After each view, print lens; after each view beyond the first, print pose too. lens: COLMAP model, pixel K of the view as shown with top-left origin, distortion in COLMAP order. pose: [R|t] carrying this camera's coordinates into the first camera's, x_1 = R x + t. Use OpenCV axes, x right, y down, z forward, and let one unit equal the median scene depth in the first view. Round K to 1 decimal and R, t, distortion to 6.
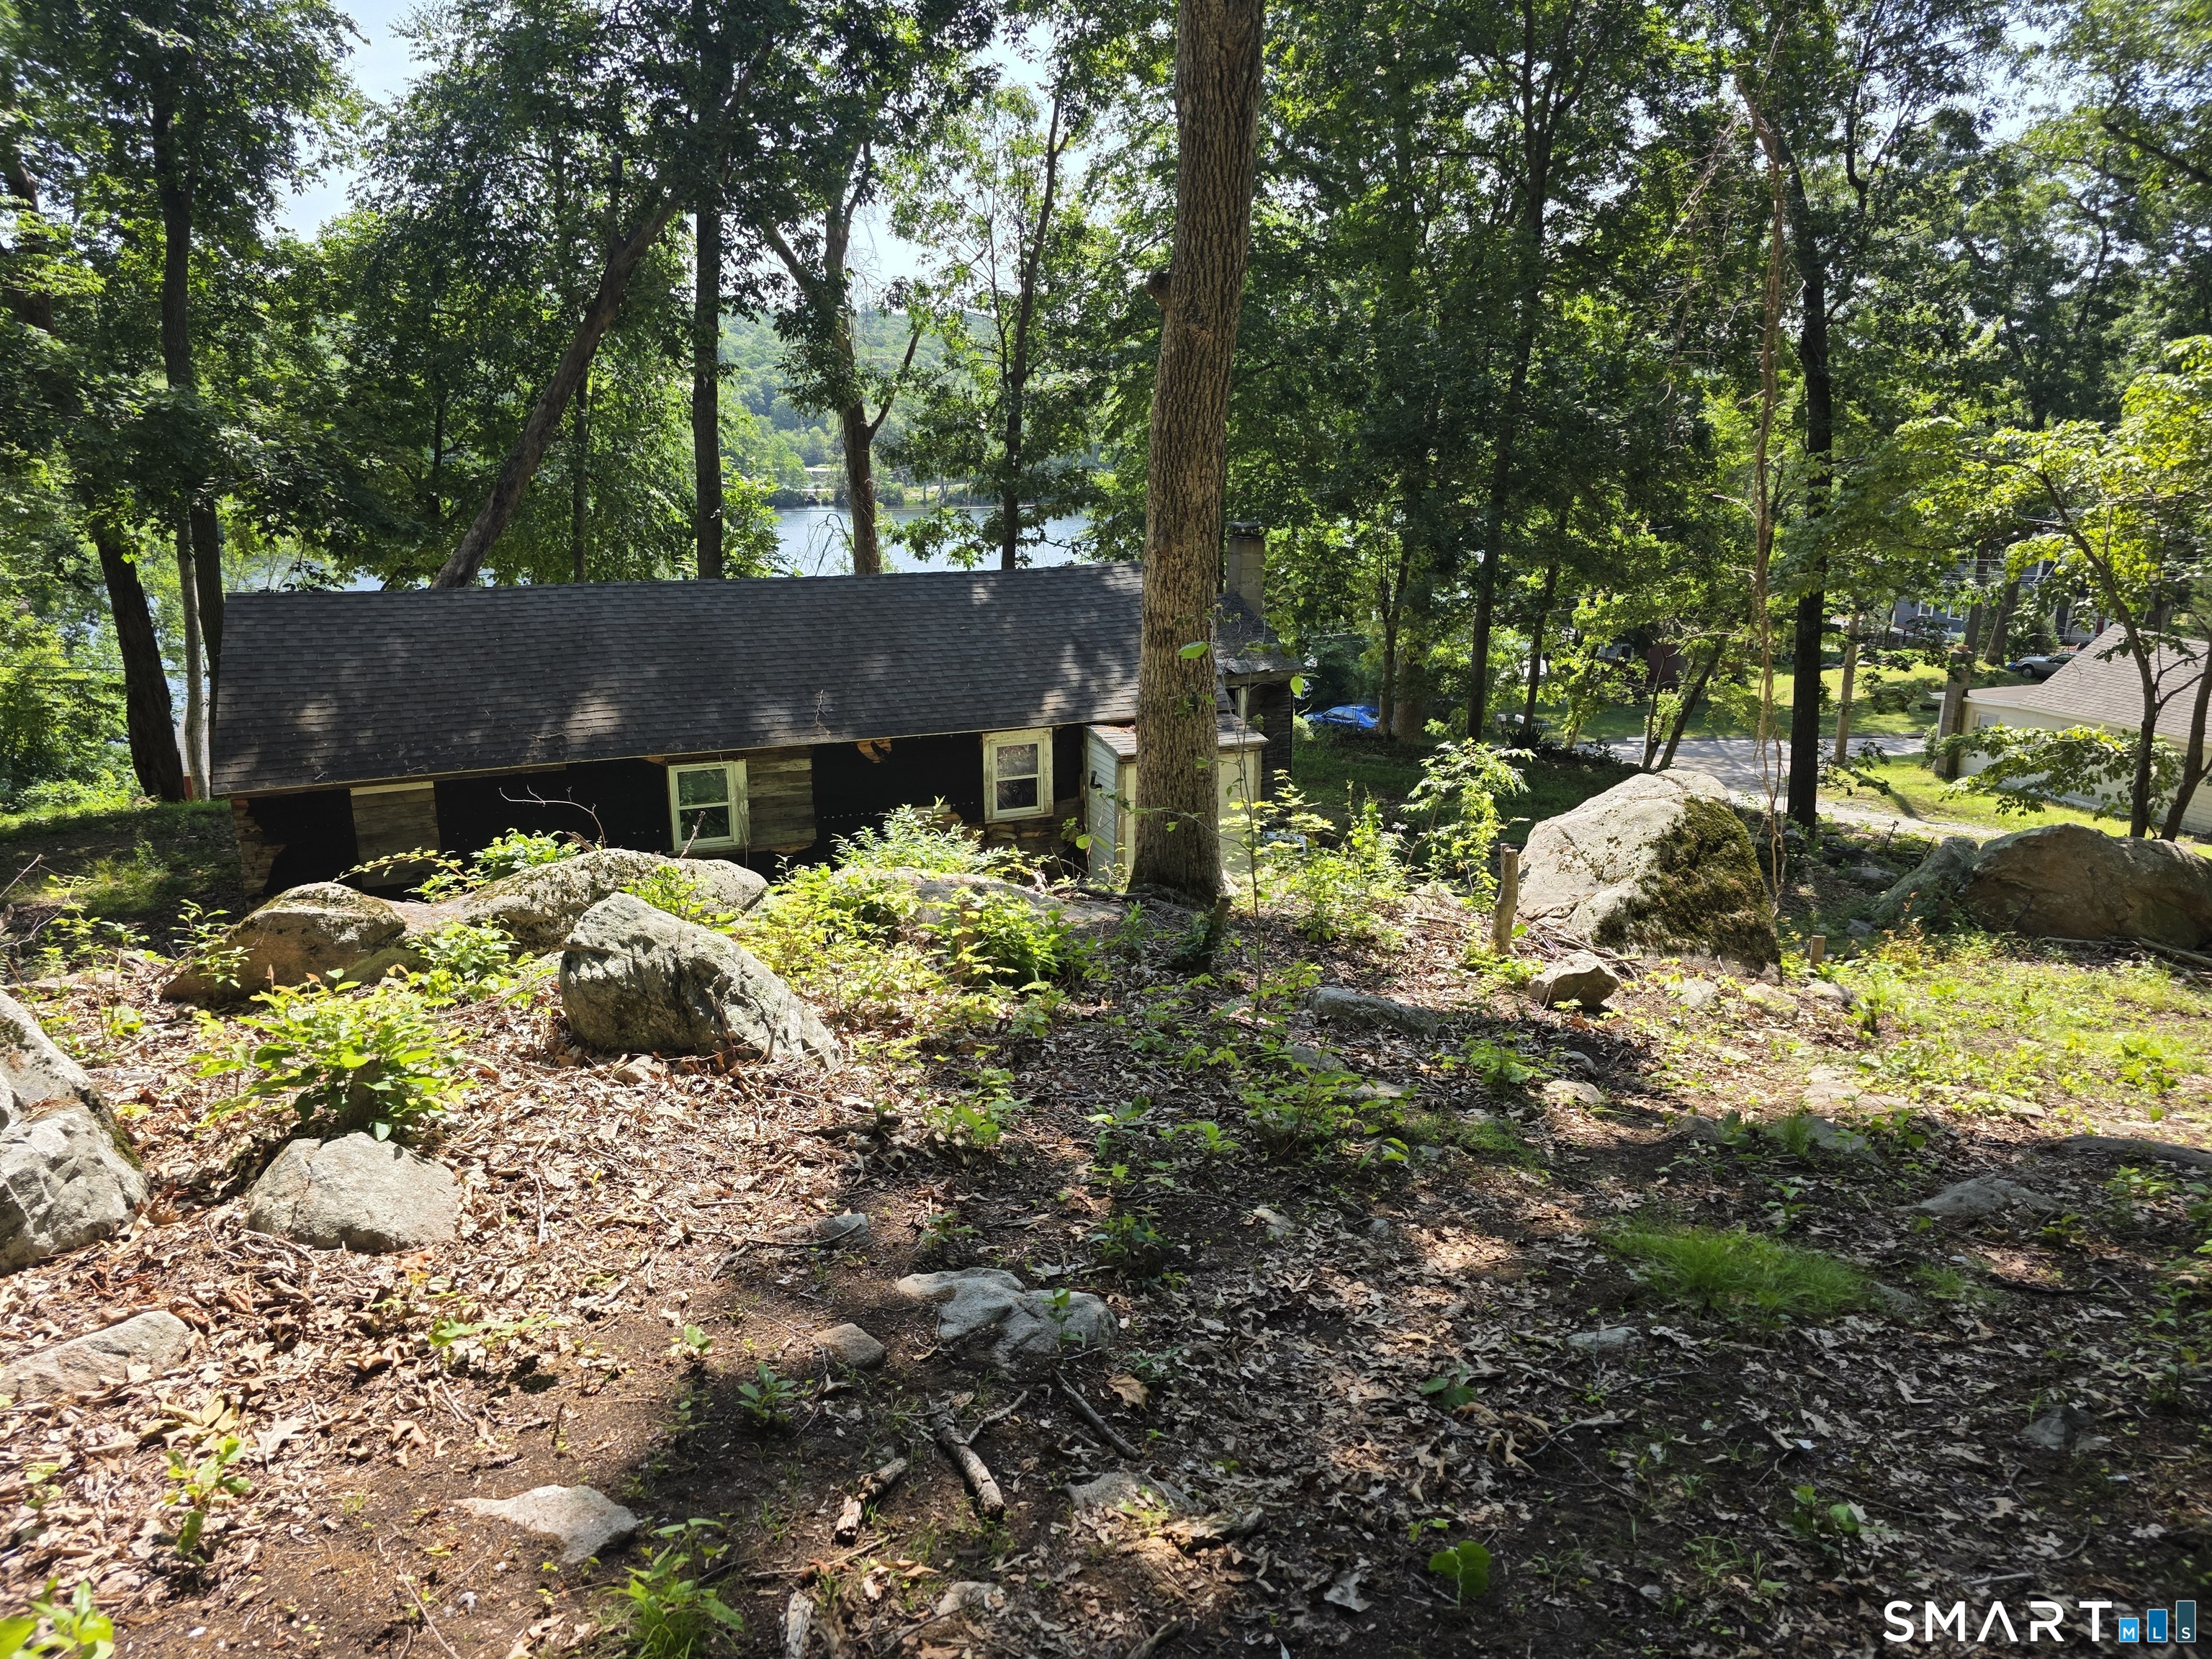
lens RADIAL K [[1480.2, 0, 1089.6], [0, 1480.2, 824.1], [0, 0, 1]] dist [0.067797, -0.058802]
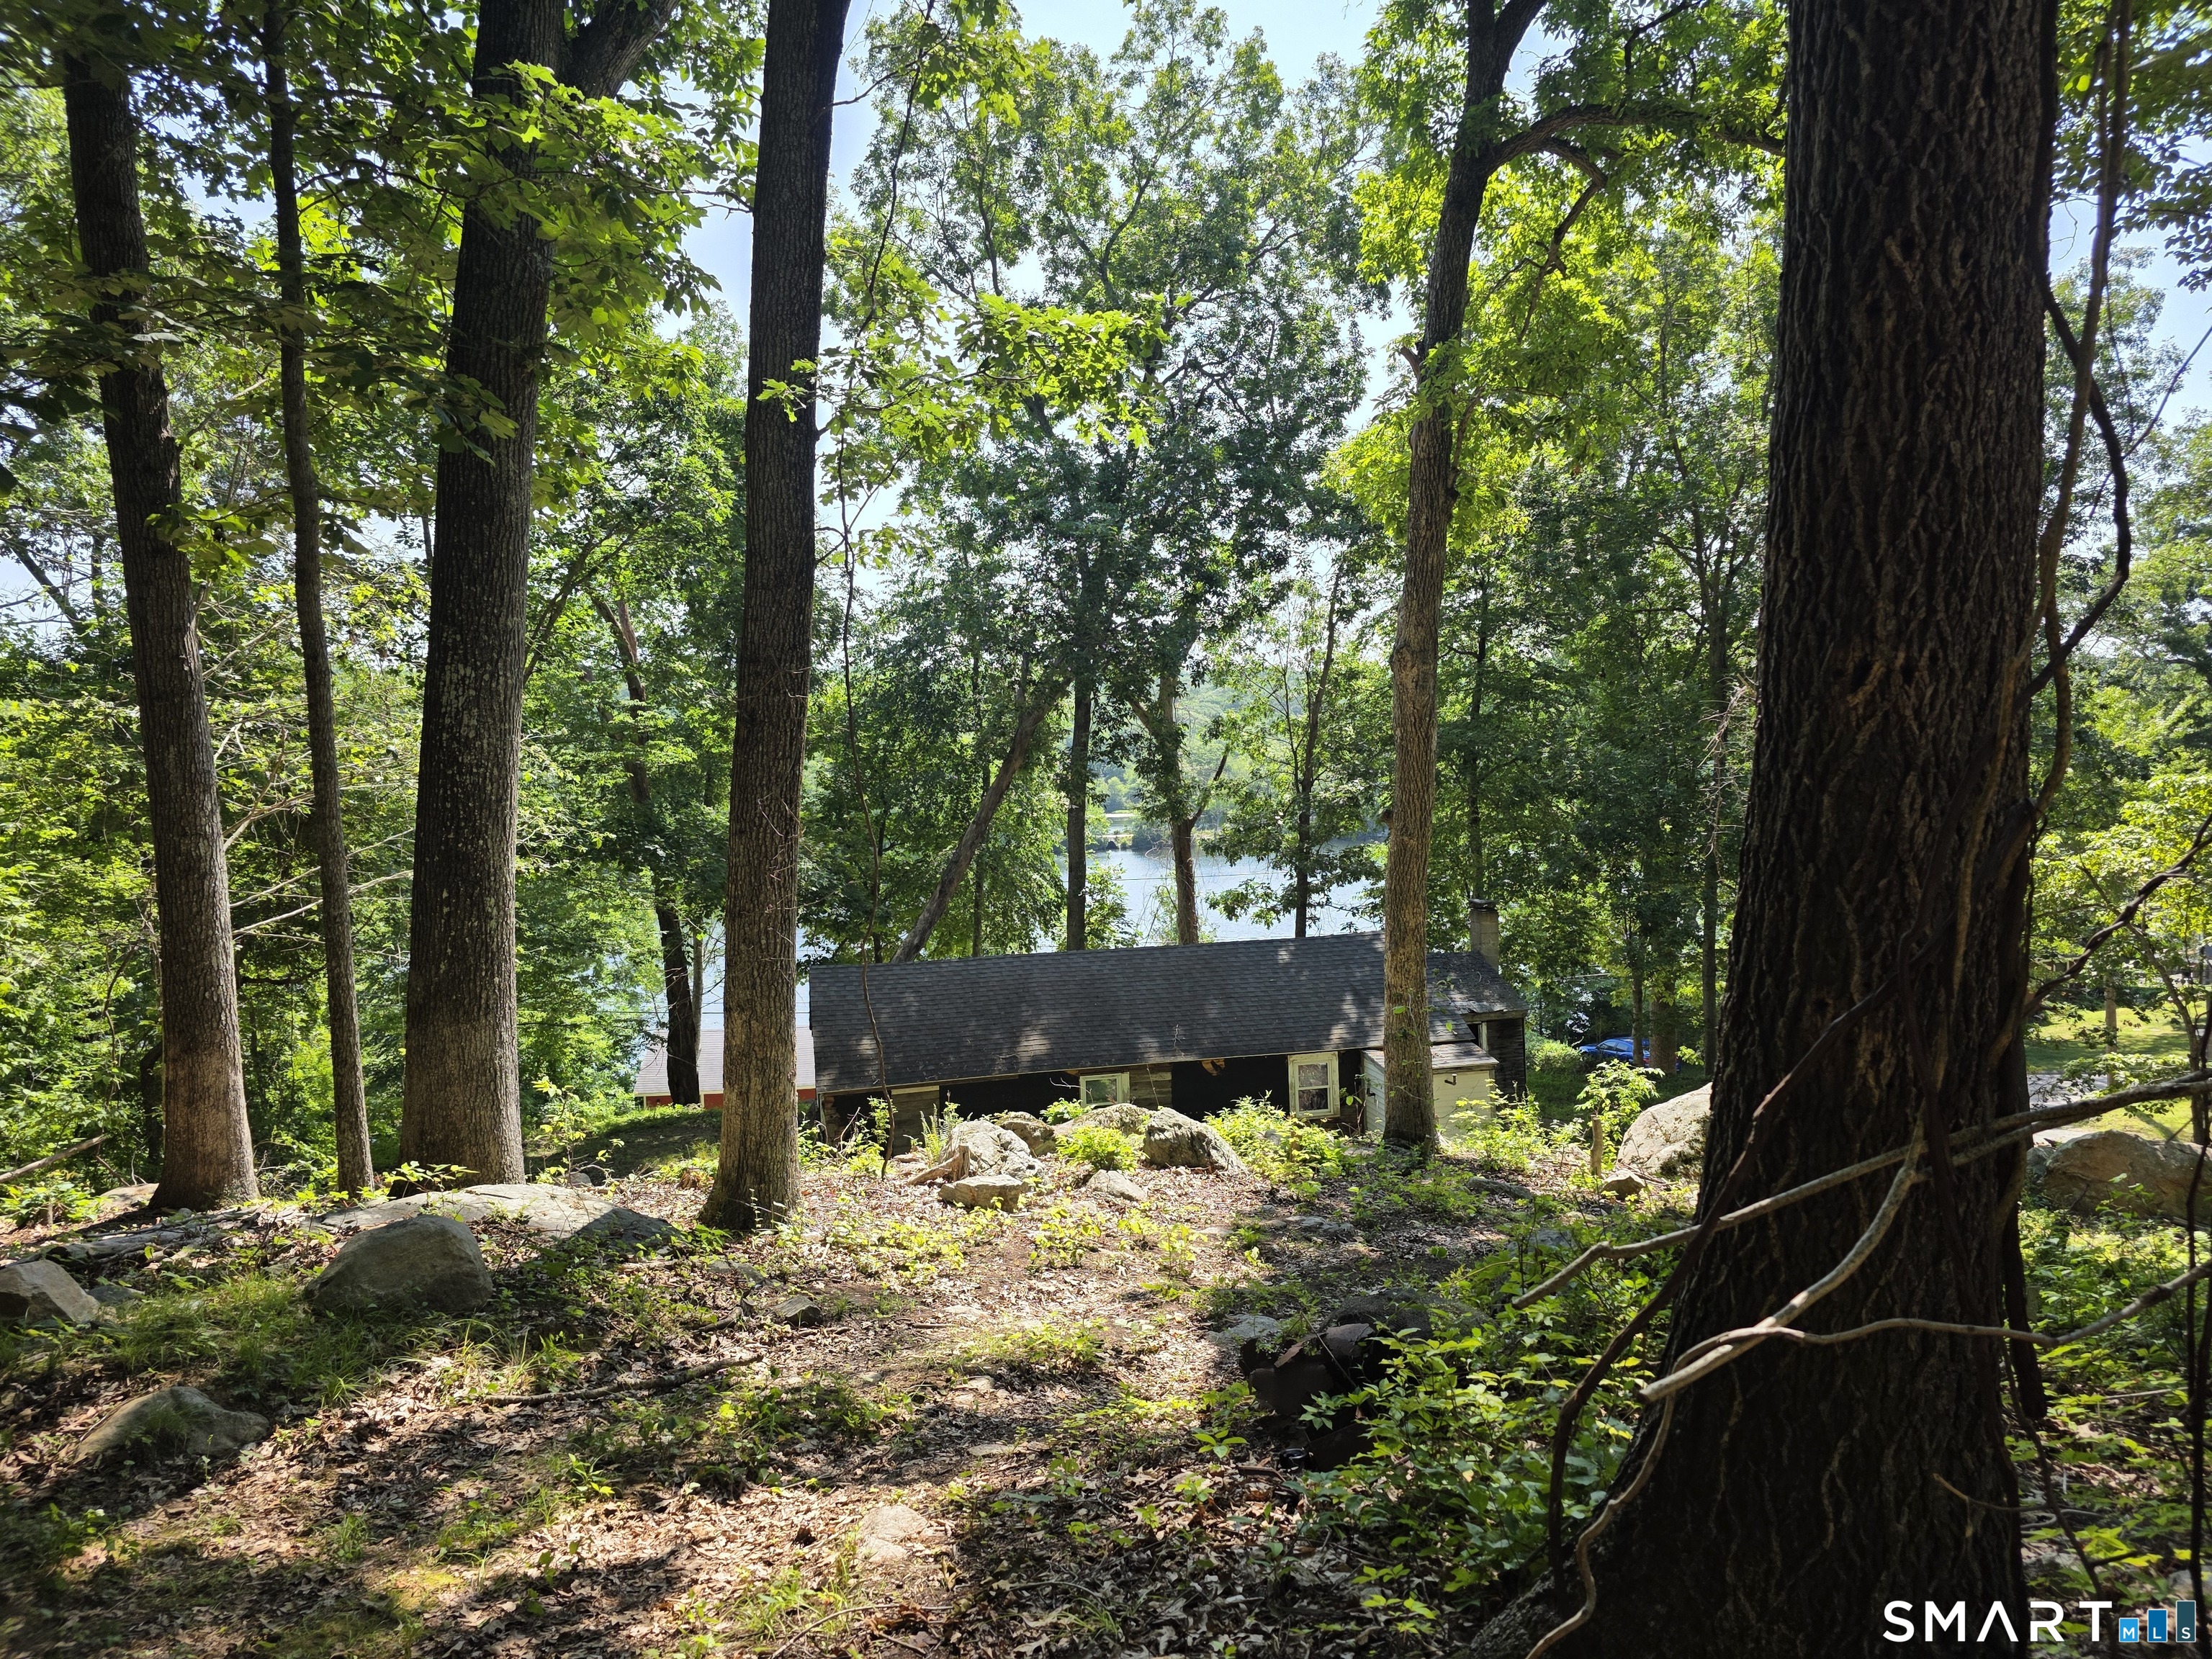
lens RADIAL K [[1454.0, 0, 1059.1], [0, 1454.0, 851.7], [0, 0, 1]] dist [0.070175, 0.000129]
pose [[0.976952, -0.024824, -0.212012, 0.011471], [-0.018869, 0.979284, -0.201611, 0.026073], [0.212624, 0.200964, 0.956245, -0.329363]]
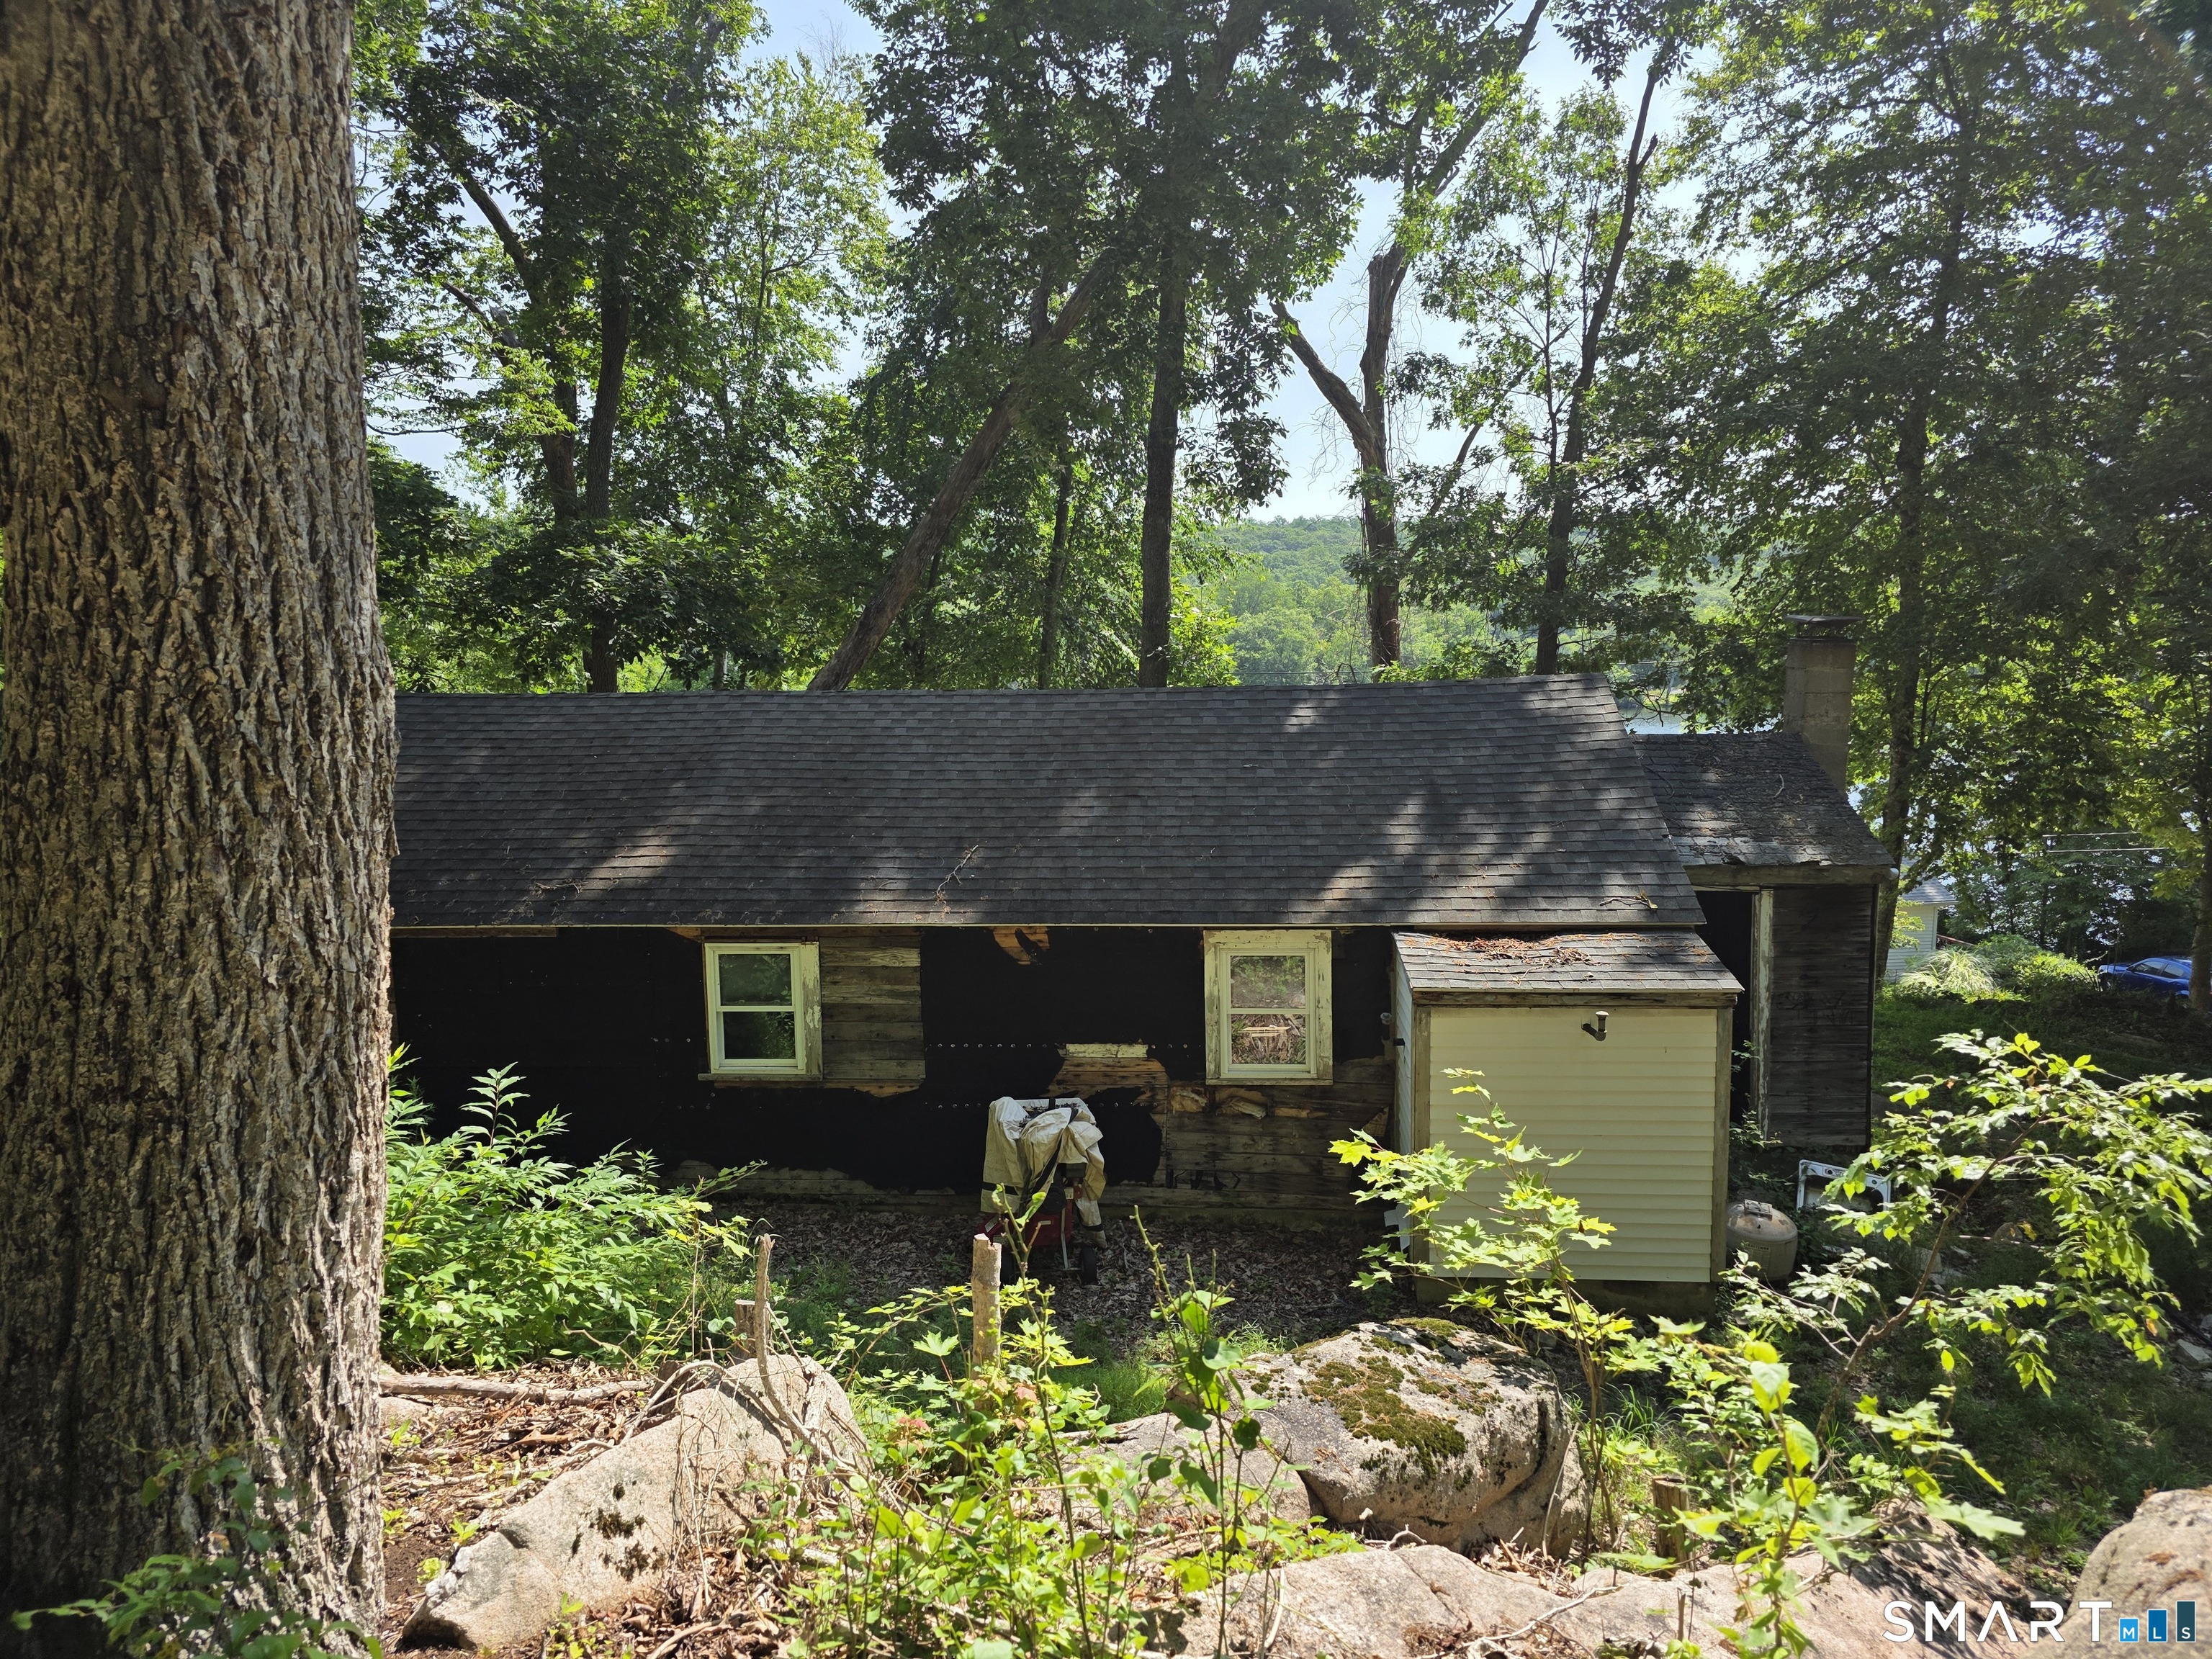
lens RADIAL K [[1498.0, 0, 1106.0], [0, 1498.0, 829.5], [0, 0, 1]] dist [0.080936, -0.069266]
pose [[0.890847, 0.044554, -0.452114, 0.120502], [-0.104082, 0.988726, -0.107649, -0.024543], [0.442220, 0.142956, 0.885441, 0.333795]]
